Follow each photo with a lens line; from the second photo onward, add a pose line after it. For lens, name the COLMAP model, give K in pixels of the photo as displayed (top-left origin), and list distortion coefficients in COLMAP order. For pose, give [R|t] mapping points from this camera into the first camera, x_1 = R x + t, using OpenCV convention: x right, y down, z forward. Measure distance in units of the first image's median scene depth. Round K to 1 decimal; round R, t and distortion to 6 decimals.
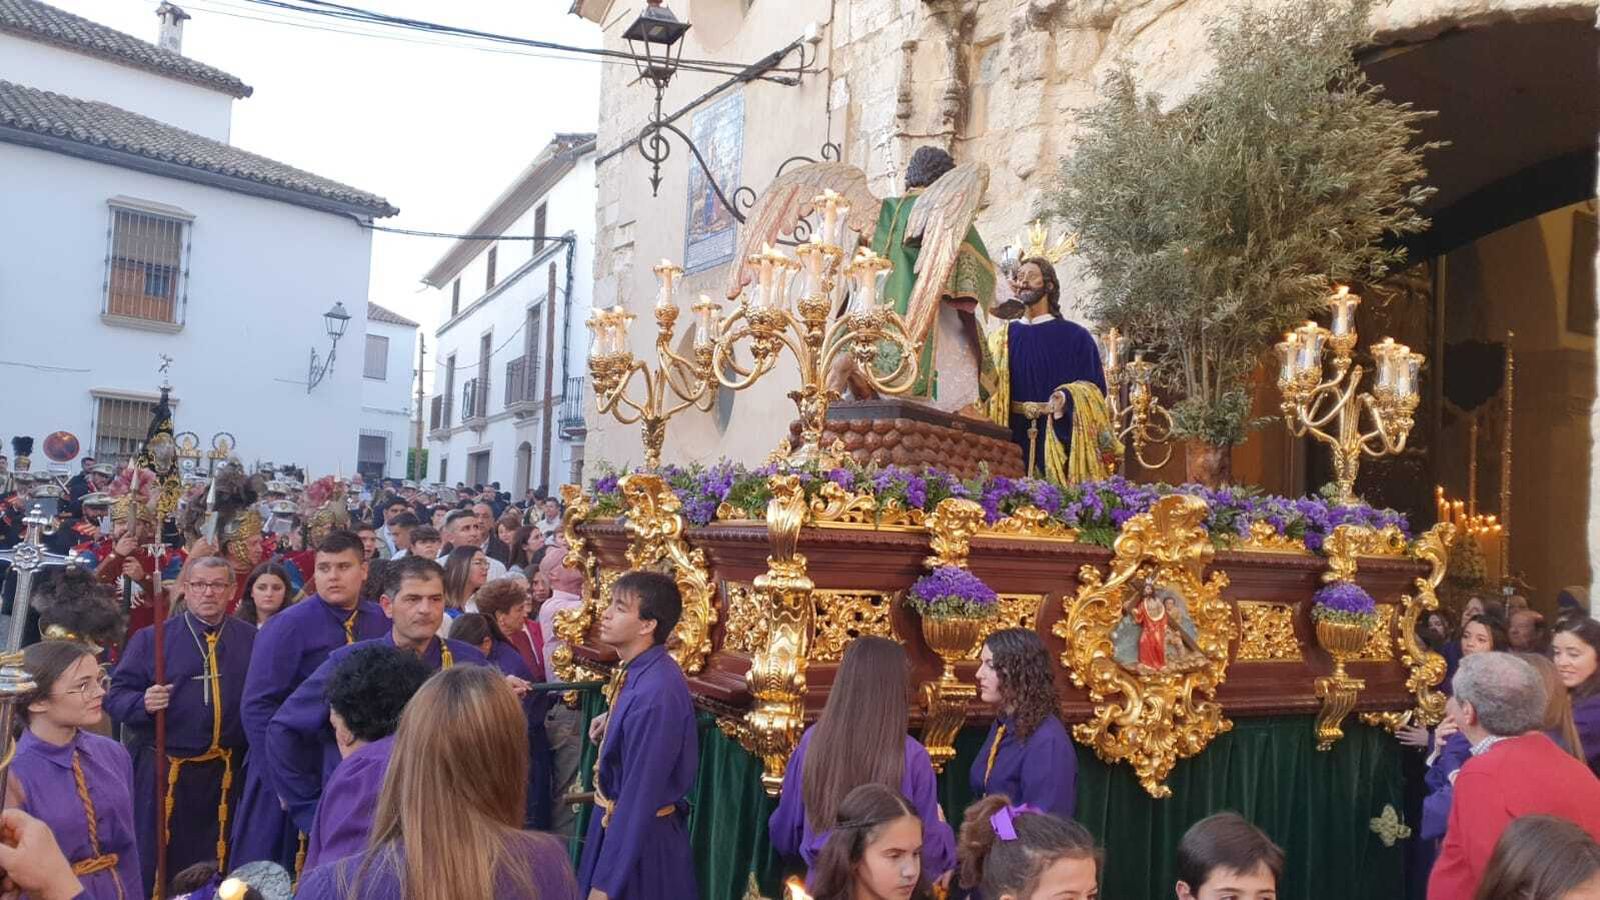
lens RADIAL K [[1236.6, 0, 817.8], [0, 1236.6, 465.1], [0, 0, 1]] dist [0.033517, -0.003232]
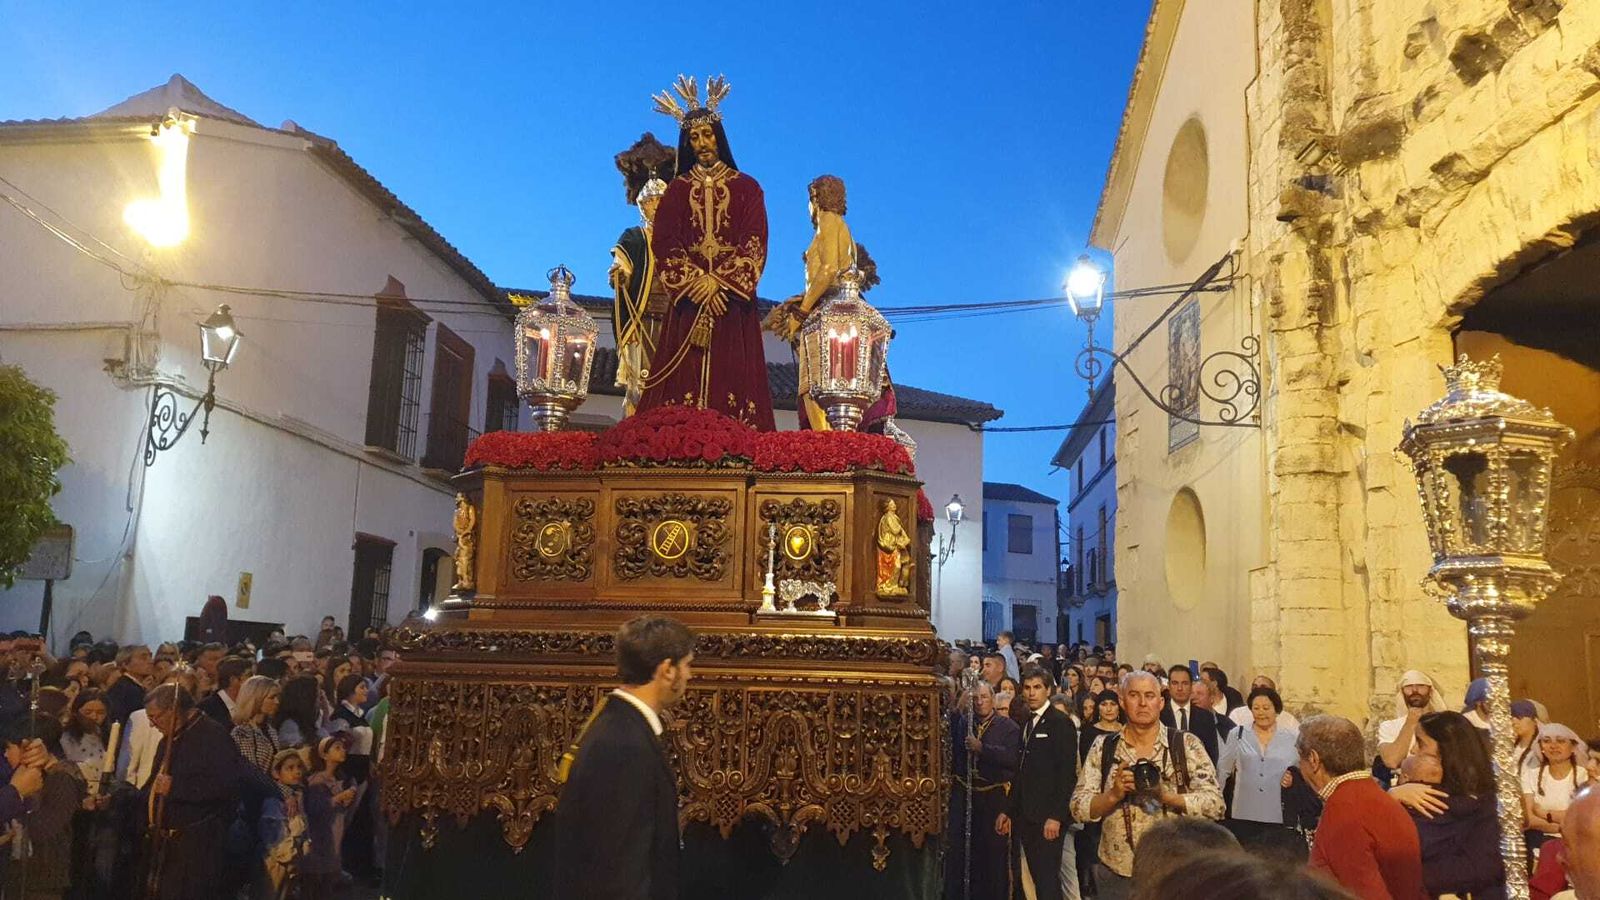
lens RADIAL K [[1236.6, 0, 817.8], [0, 1236.6, 465.1], [0, 0, 1]] dist [0.033517, -0.003232]
pose [[0.856099, -0.103985, -0.506243, 0.115038], [0.035835, 0.989135, -0.142573, 0.007586], [0.515568, 0.103915, 0.850524, -0.098263]]
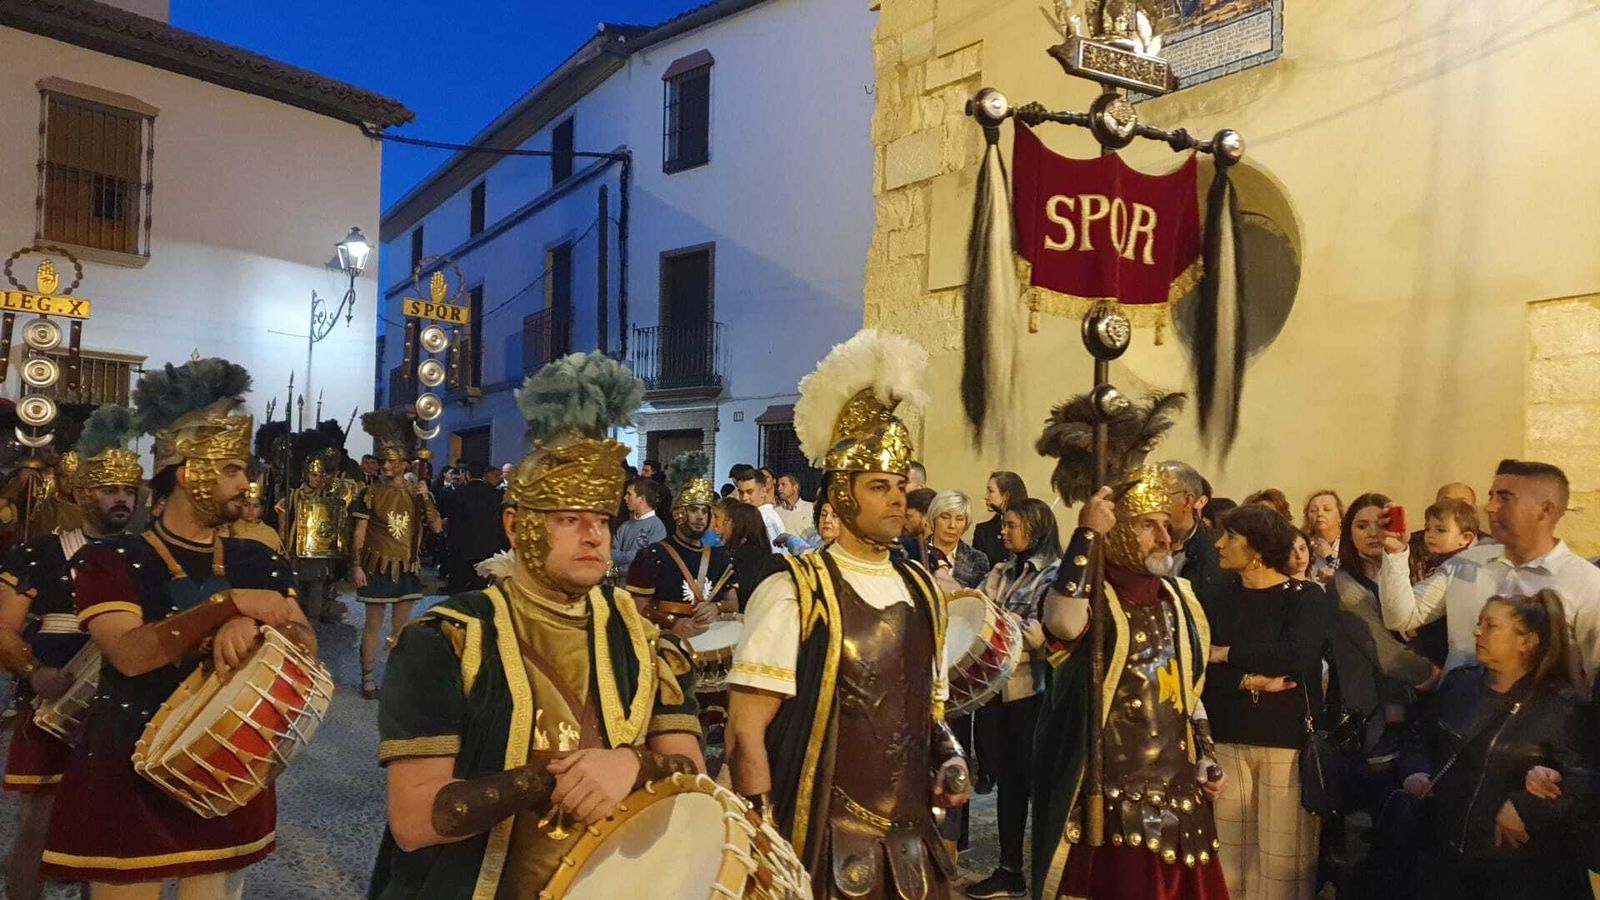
lens RADIAL K [[1230.7, 0, 803.2], [0, 1230.7, 503.2], [0, 0, 1]] dist [0.036177, -0.003501]
pose [[0.995410, -0.022129, 0.093111, -0.192824], [0.018124, 0.998883, 0.043641, 0.010938], [-0.093973, -0.041754, 0.994699, 0.216244]]
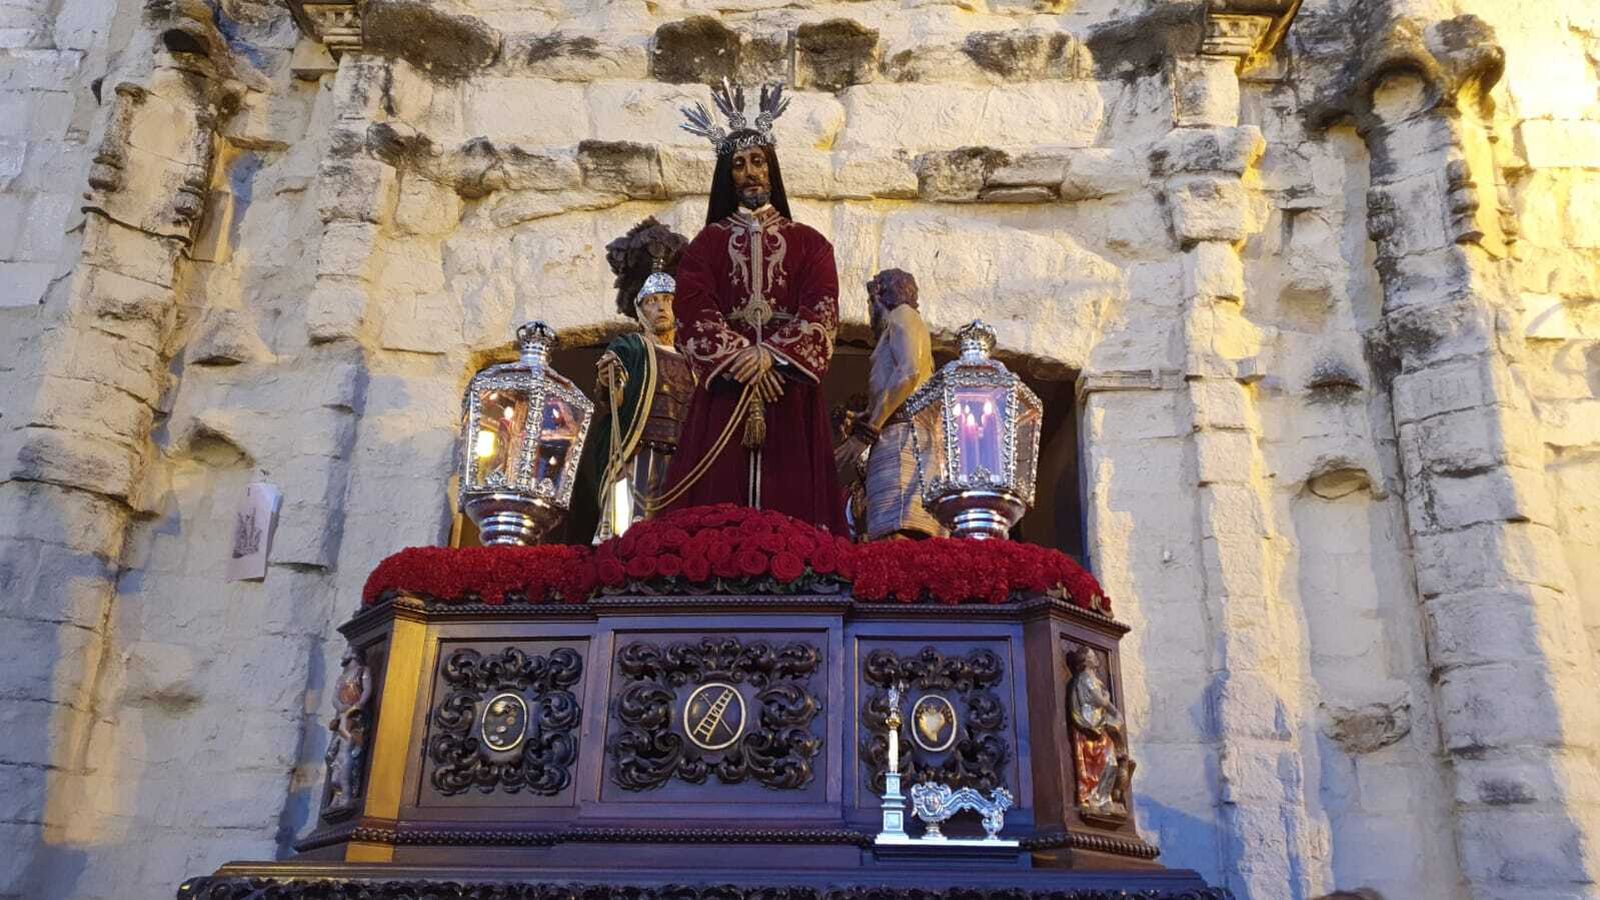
lens RADIAL K [[1245.1, 0, 831.7], [0, 1245.1, 478.8], [0, 0, 1]] dist [0.021934, 0.008081]
pose [[0.542514, 0.250876, 0.801711, -0.081748], [-0.043113, 0.961422, -0.271680, 0.006703], [-0.838940, 0.112825, 0.532400, 0.150630]]
